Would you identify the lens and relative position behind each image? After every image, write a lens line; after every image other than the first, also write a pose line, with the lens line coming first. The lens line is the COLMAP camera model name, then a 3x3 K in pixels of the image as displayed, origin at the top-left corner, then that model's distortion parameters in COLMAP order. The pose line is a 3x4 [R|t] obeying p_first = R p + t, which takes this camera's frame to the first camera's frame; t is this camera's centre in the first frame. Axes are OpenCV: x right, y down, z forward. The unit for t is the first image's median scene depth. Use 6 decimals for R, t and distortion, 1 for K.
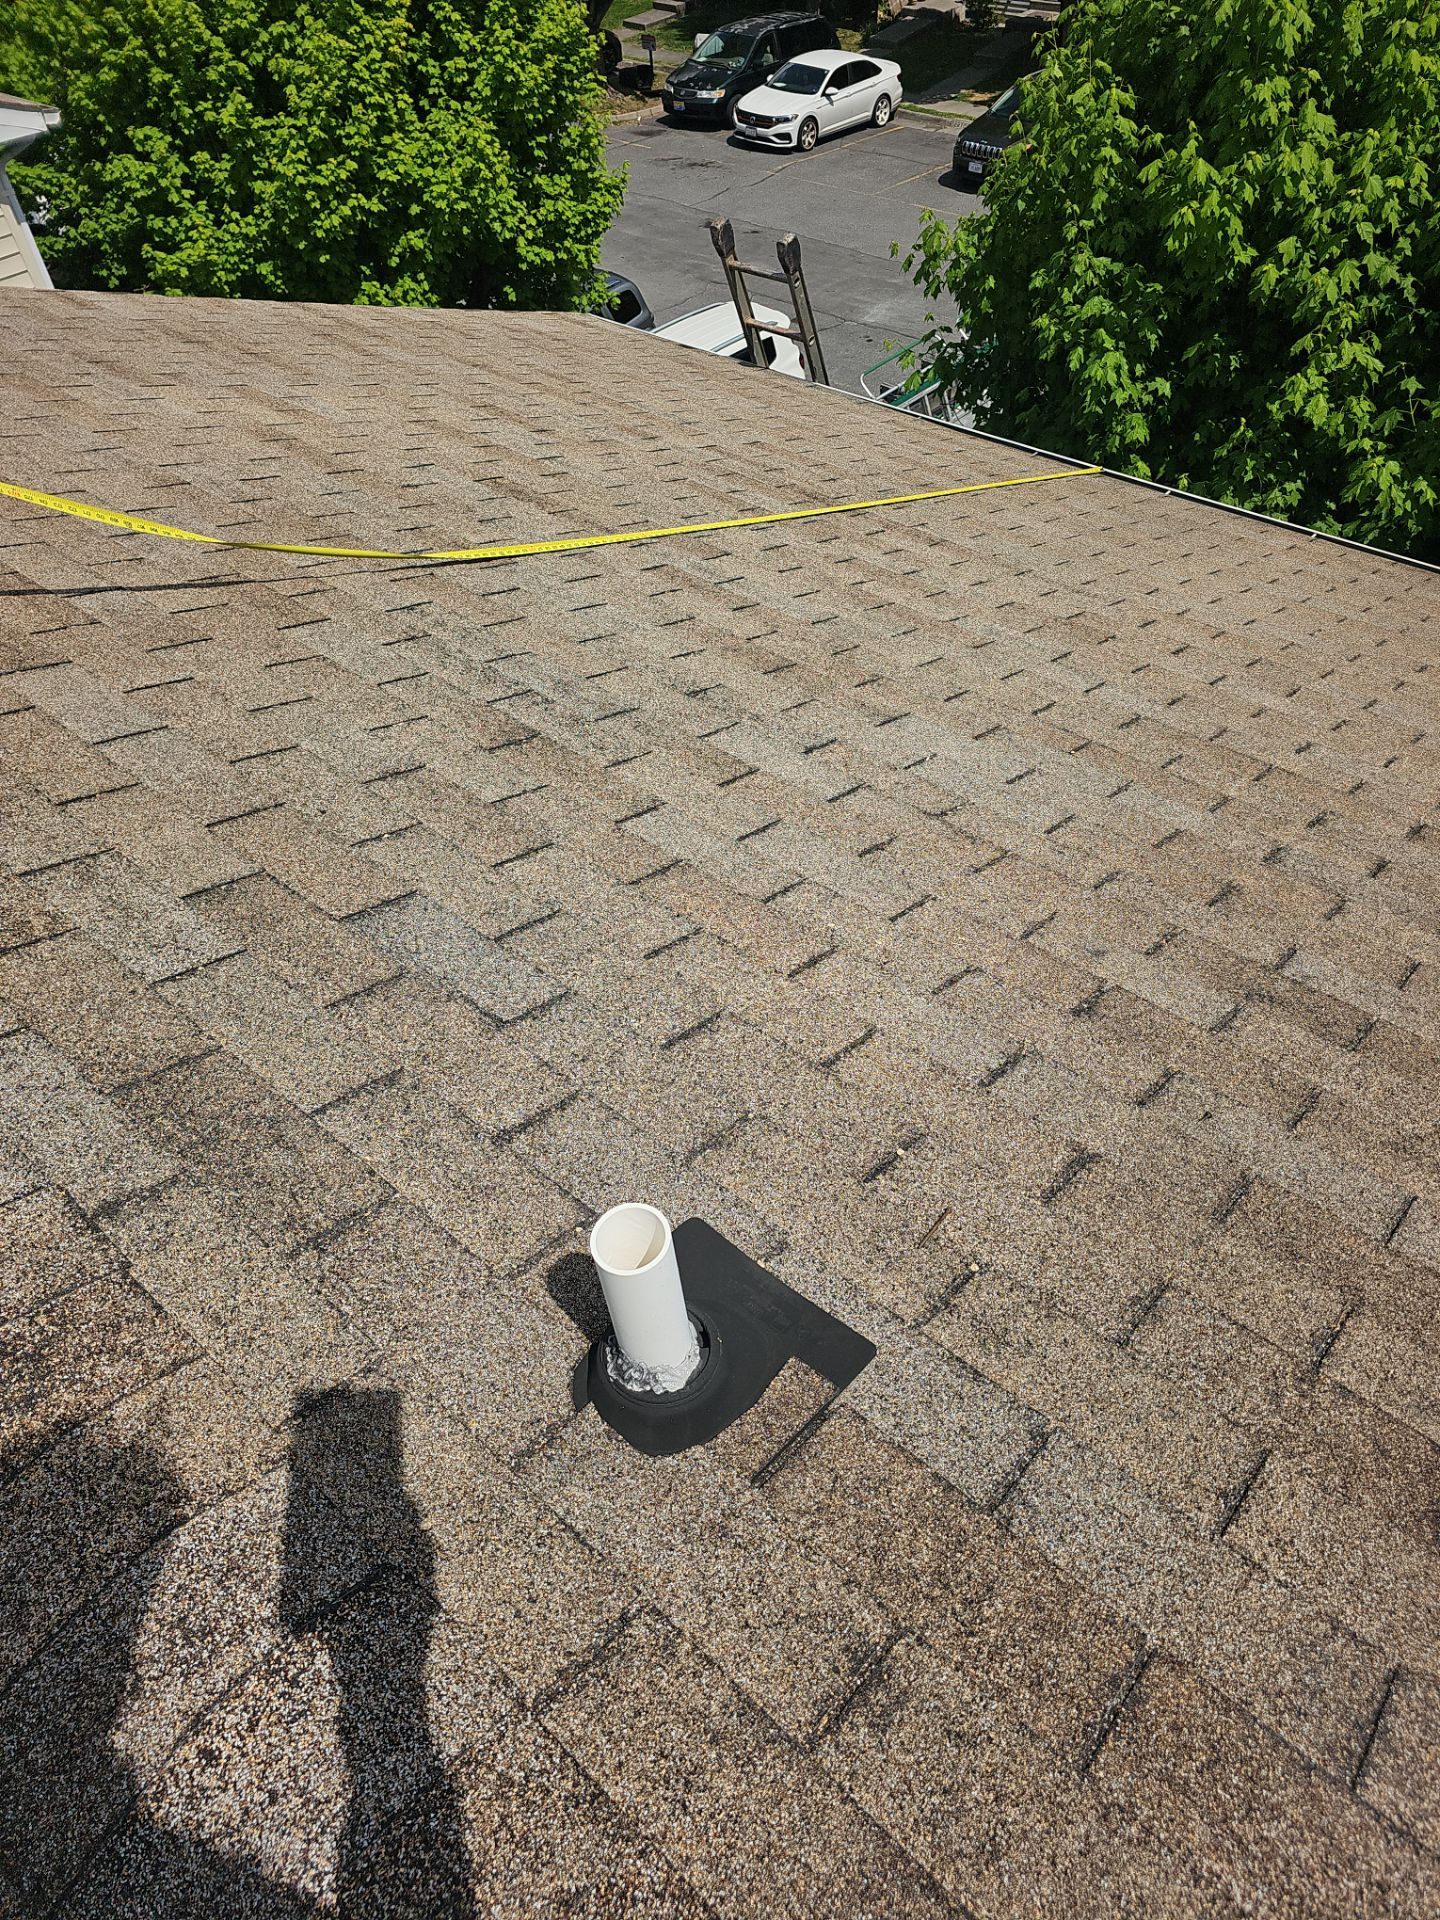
lens RADIAL K [[1274.8, 0, 750.3], [0, 1274.8, 958.3], [0, 0, 1]] dist [0.045597, -0.043790]
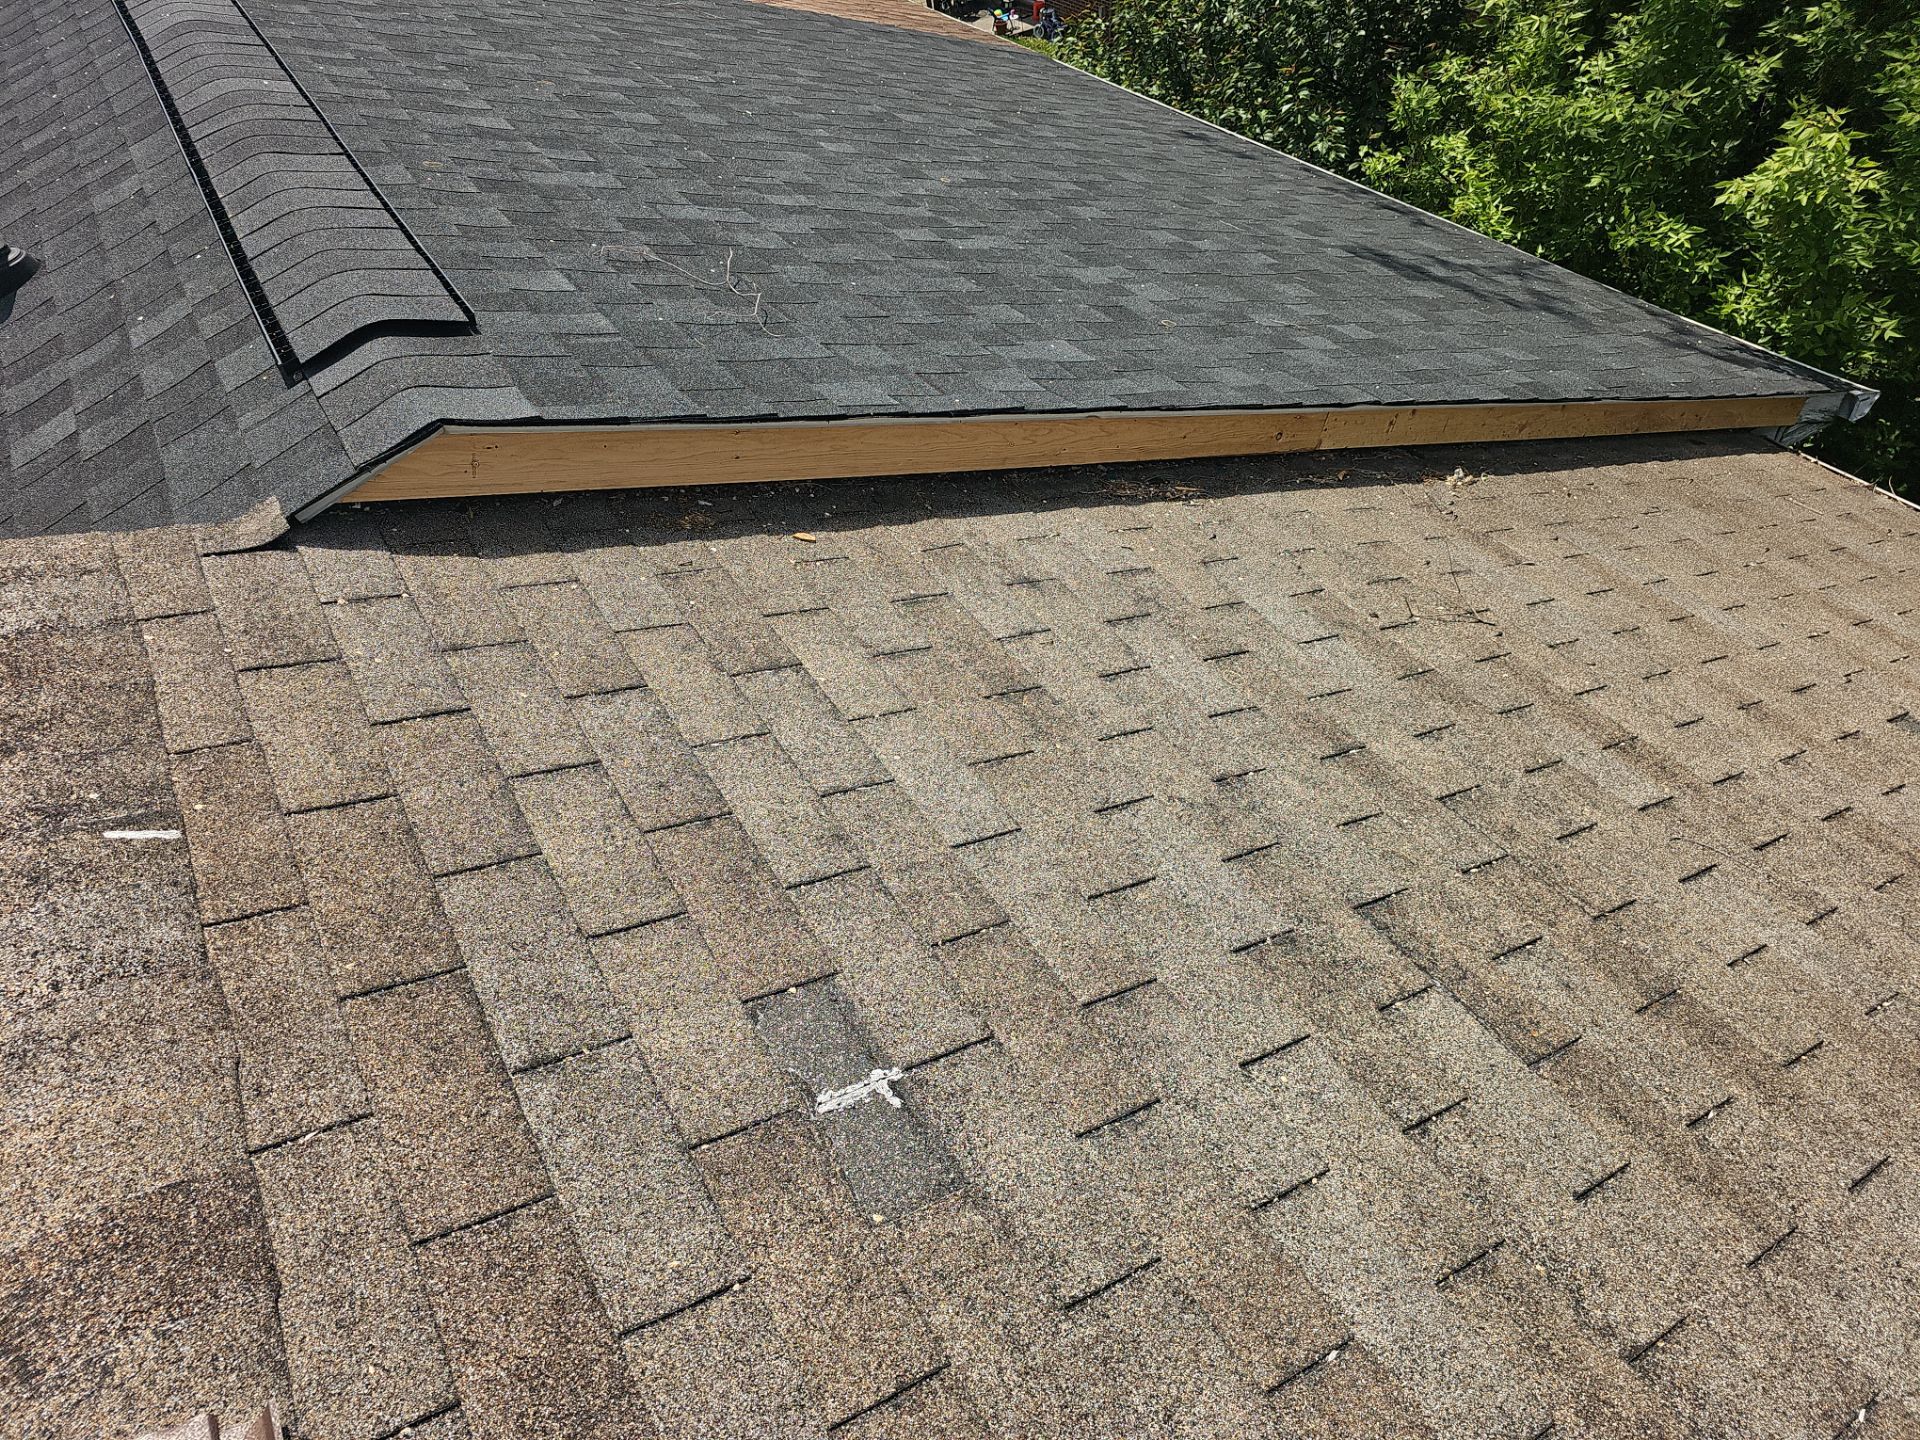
lens RADIAL K [[1274.8, 0, 956.2], [0, 1274.8, 715.5], [0, 0, 1]] dist [0.045597, -0.043790]
pose [[-0.945690, -0.147916, 0.289468, -0.345971], [0.289758, 0.020059, 0.956890, -0.101444], [-0.147345, 0.988797, 0.023890, 0.093988]]
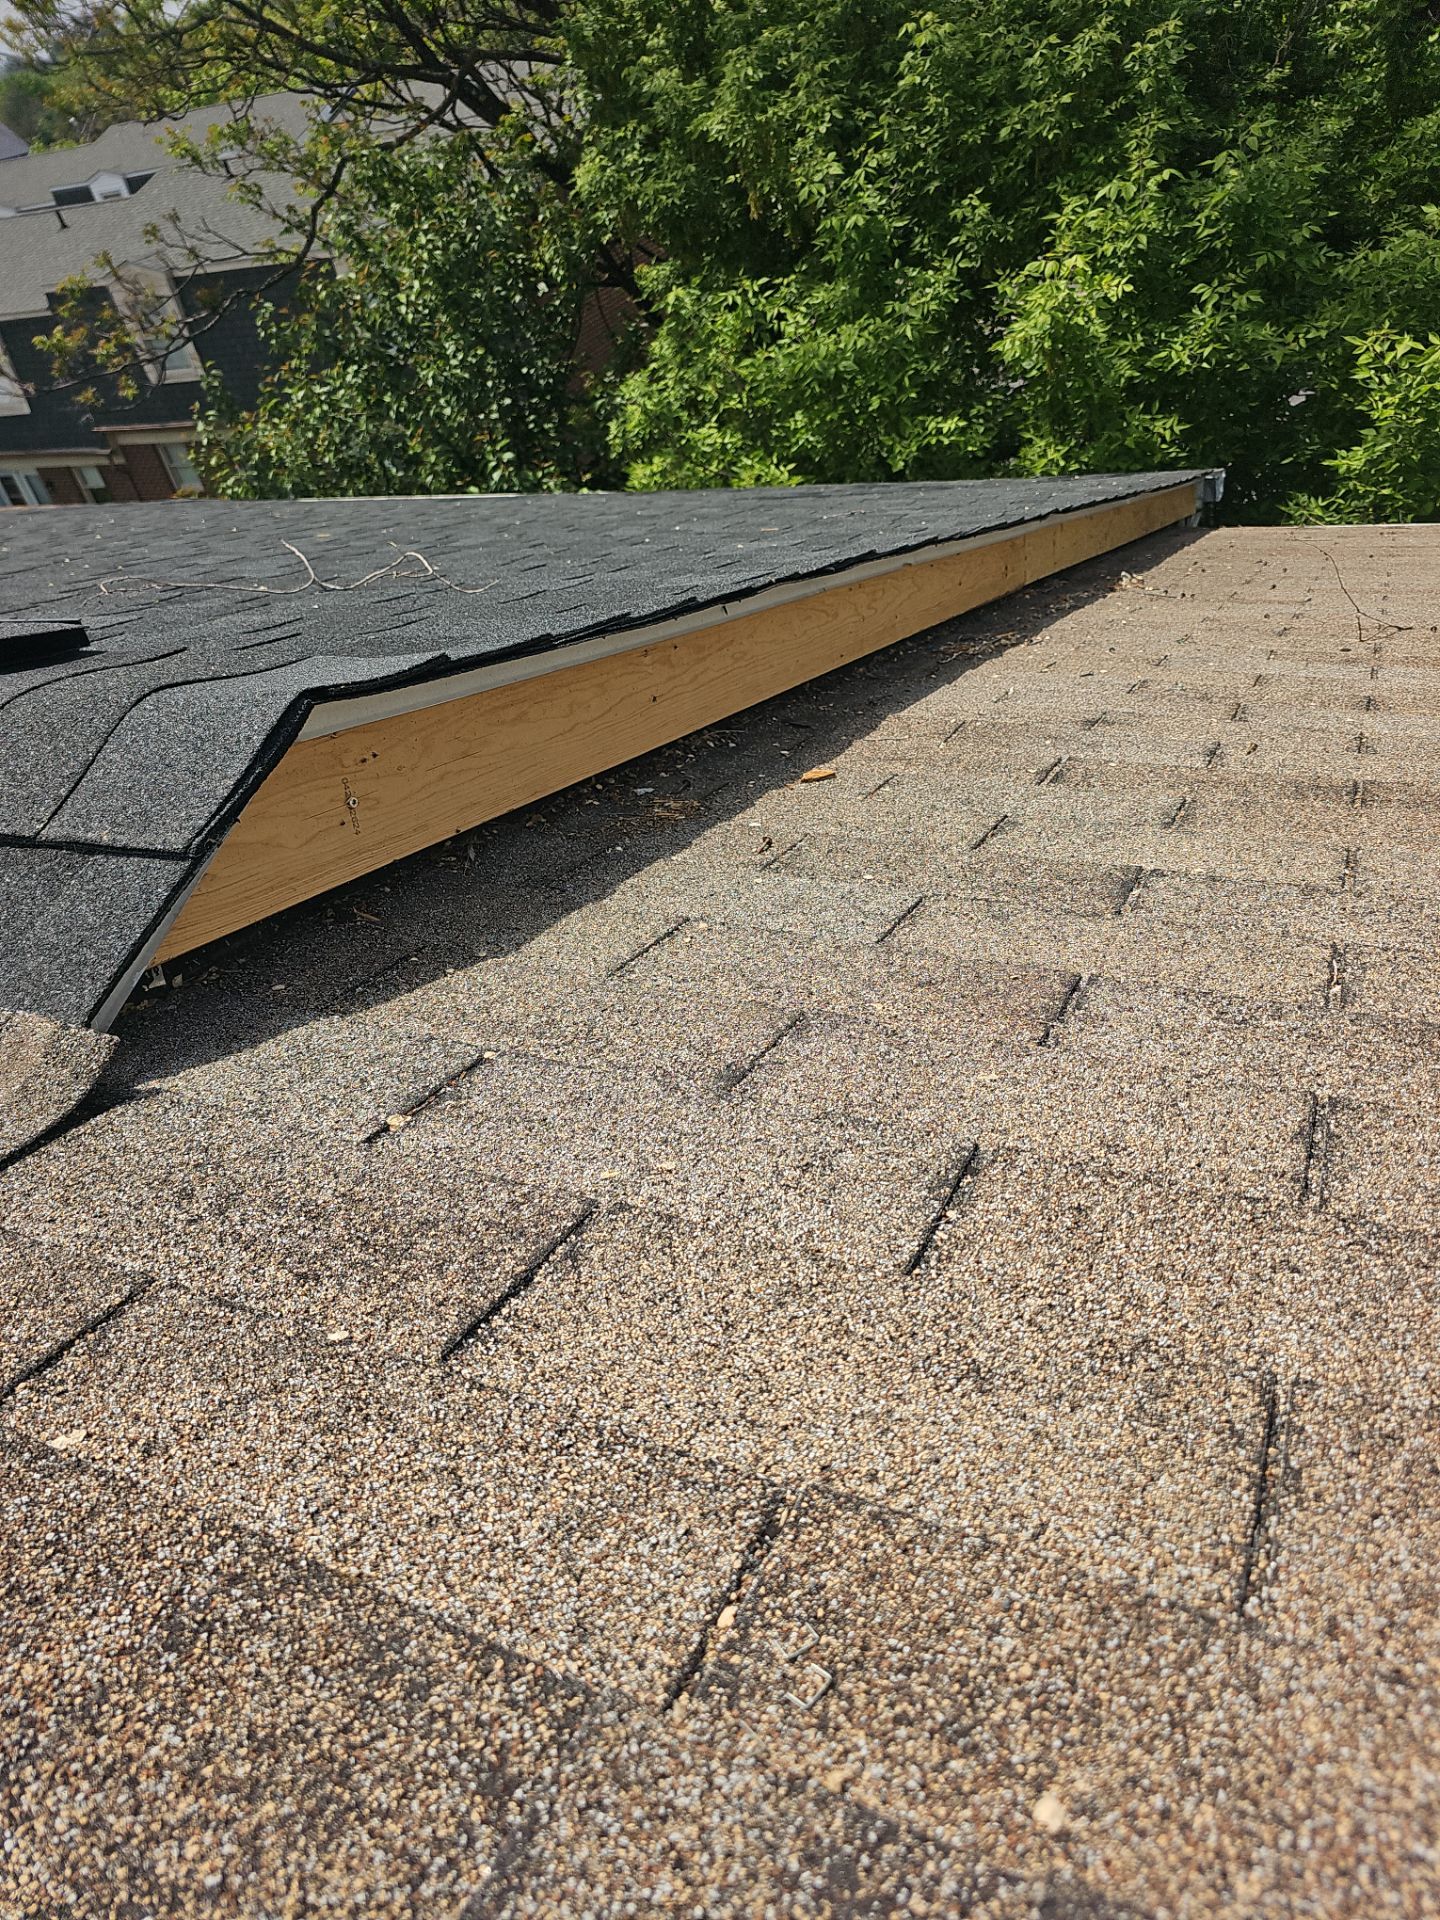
lens RADIAL K [[1274.8, 0, 748.9], [0, 1274.8, 979.0], [0, 0, 1]] dist [0.045597, -0.043790]
pose [[-0.935696, 0.338586, -0.099153, -0.052318], [-0.066538, 0.106642, 0.992069, 0.086185], [0.346475, 0.934873, -0.077256, 0.107894]]
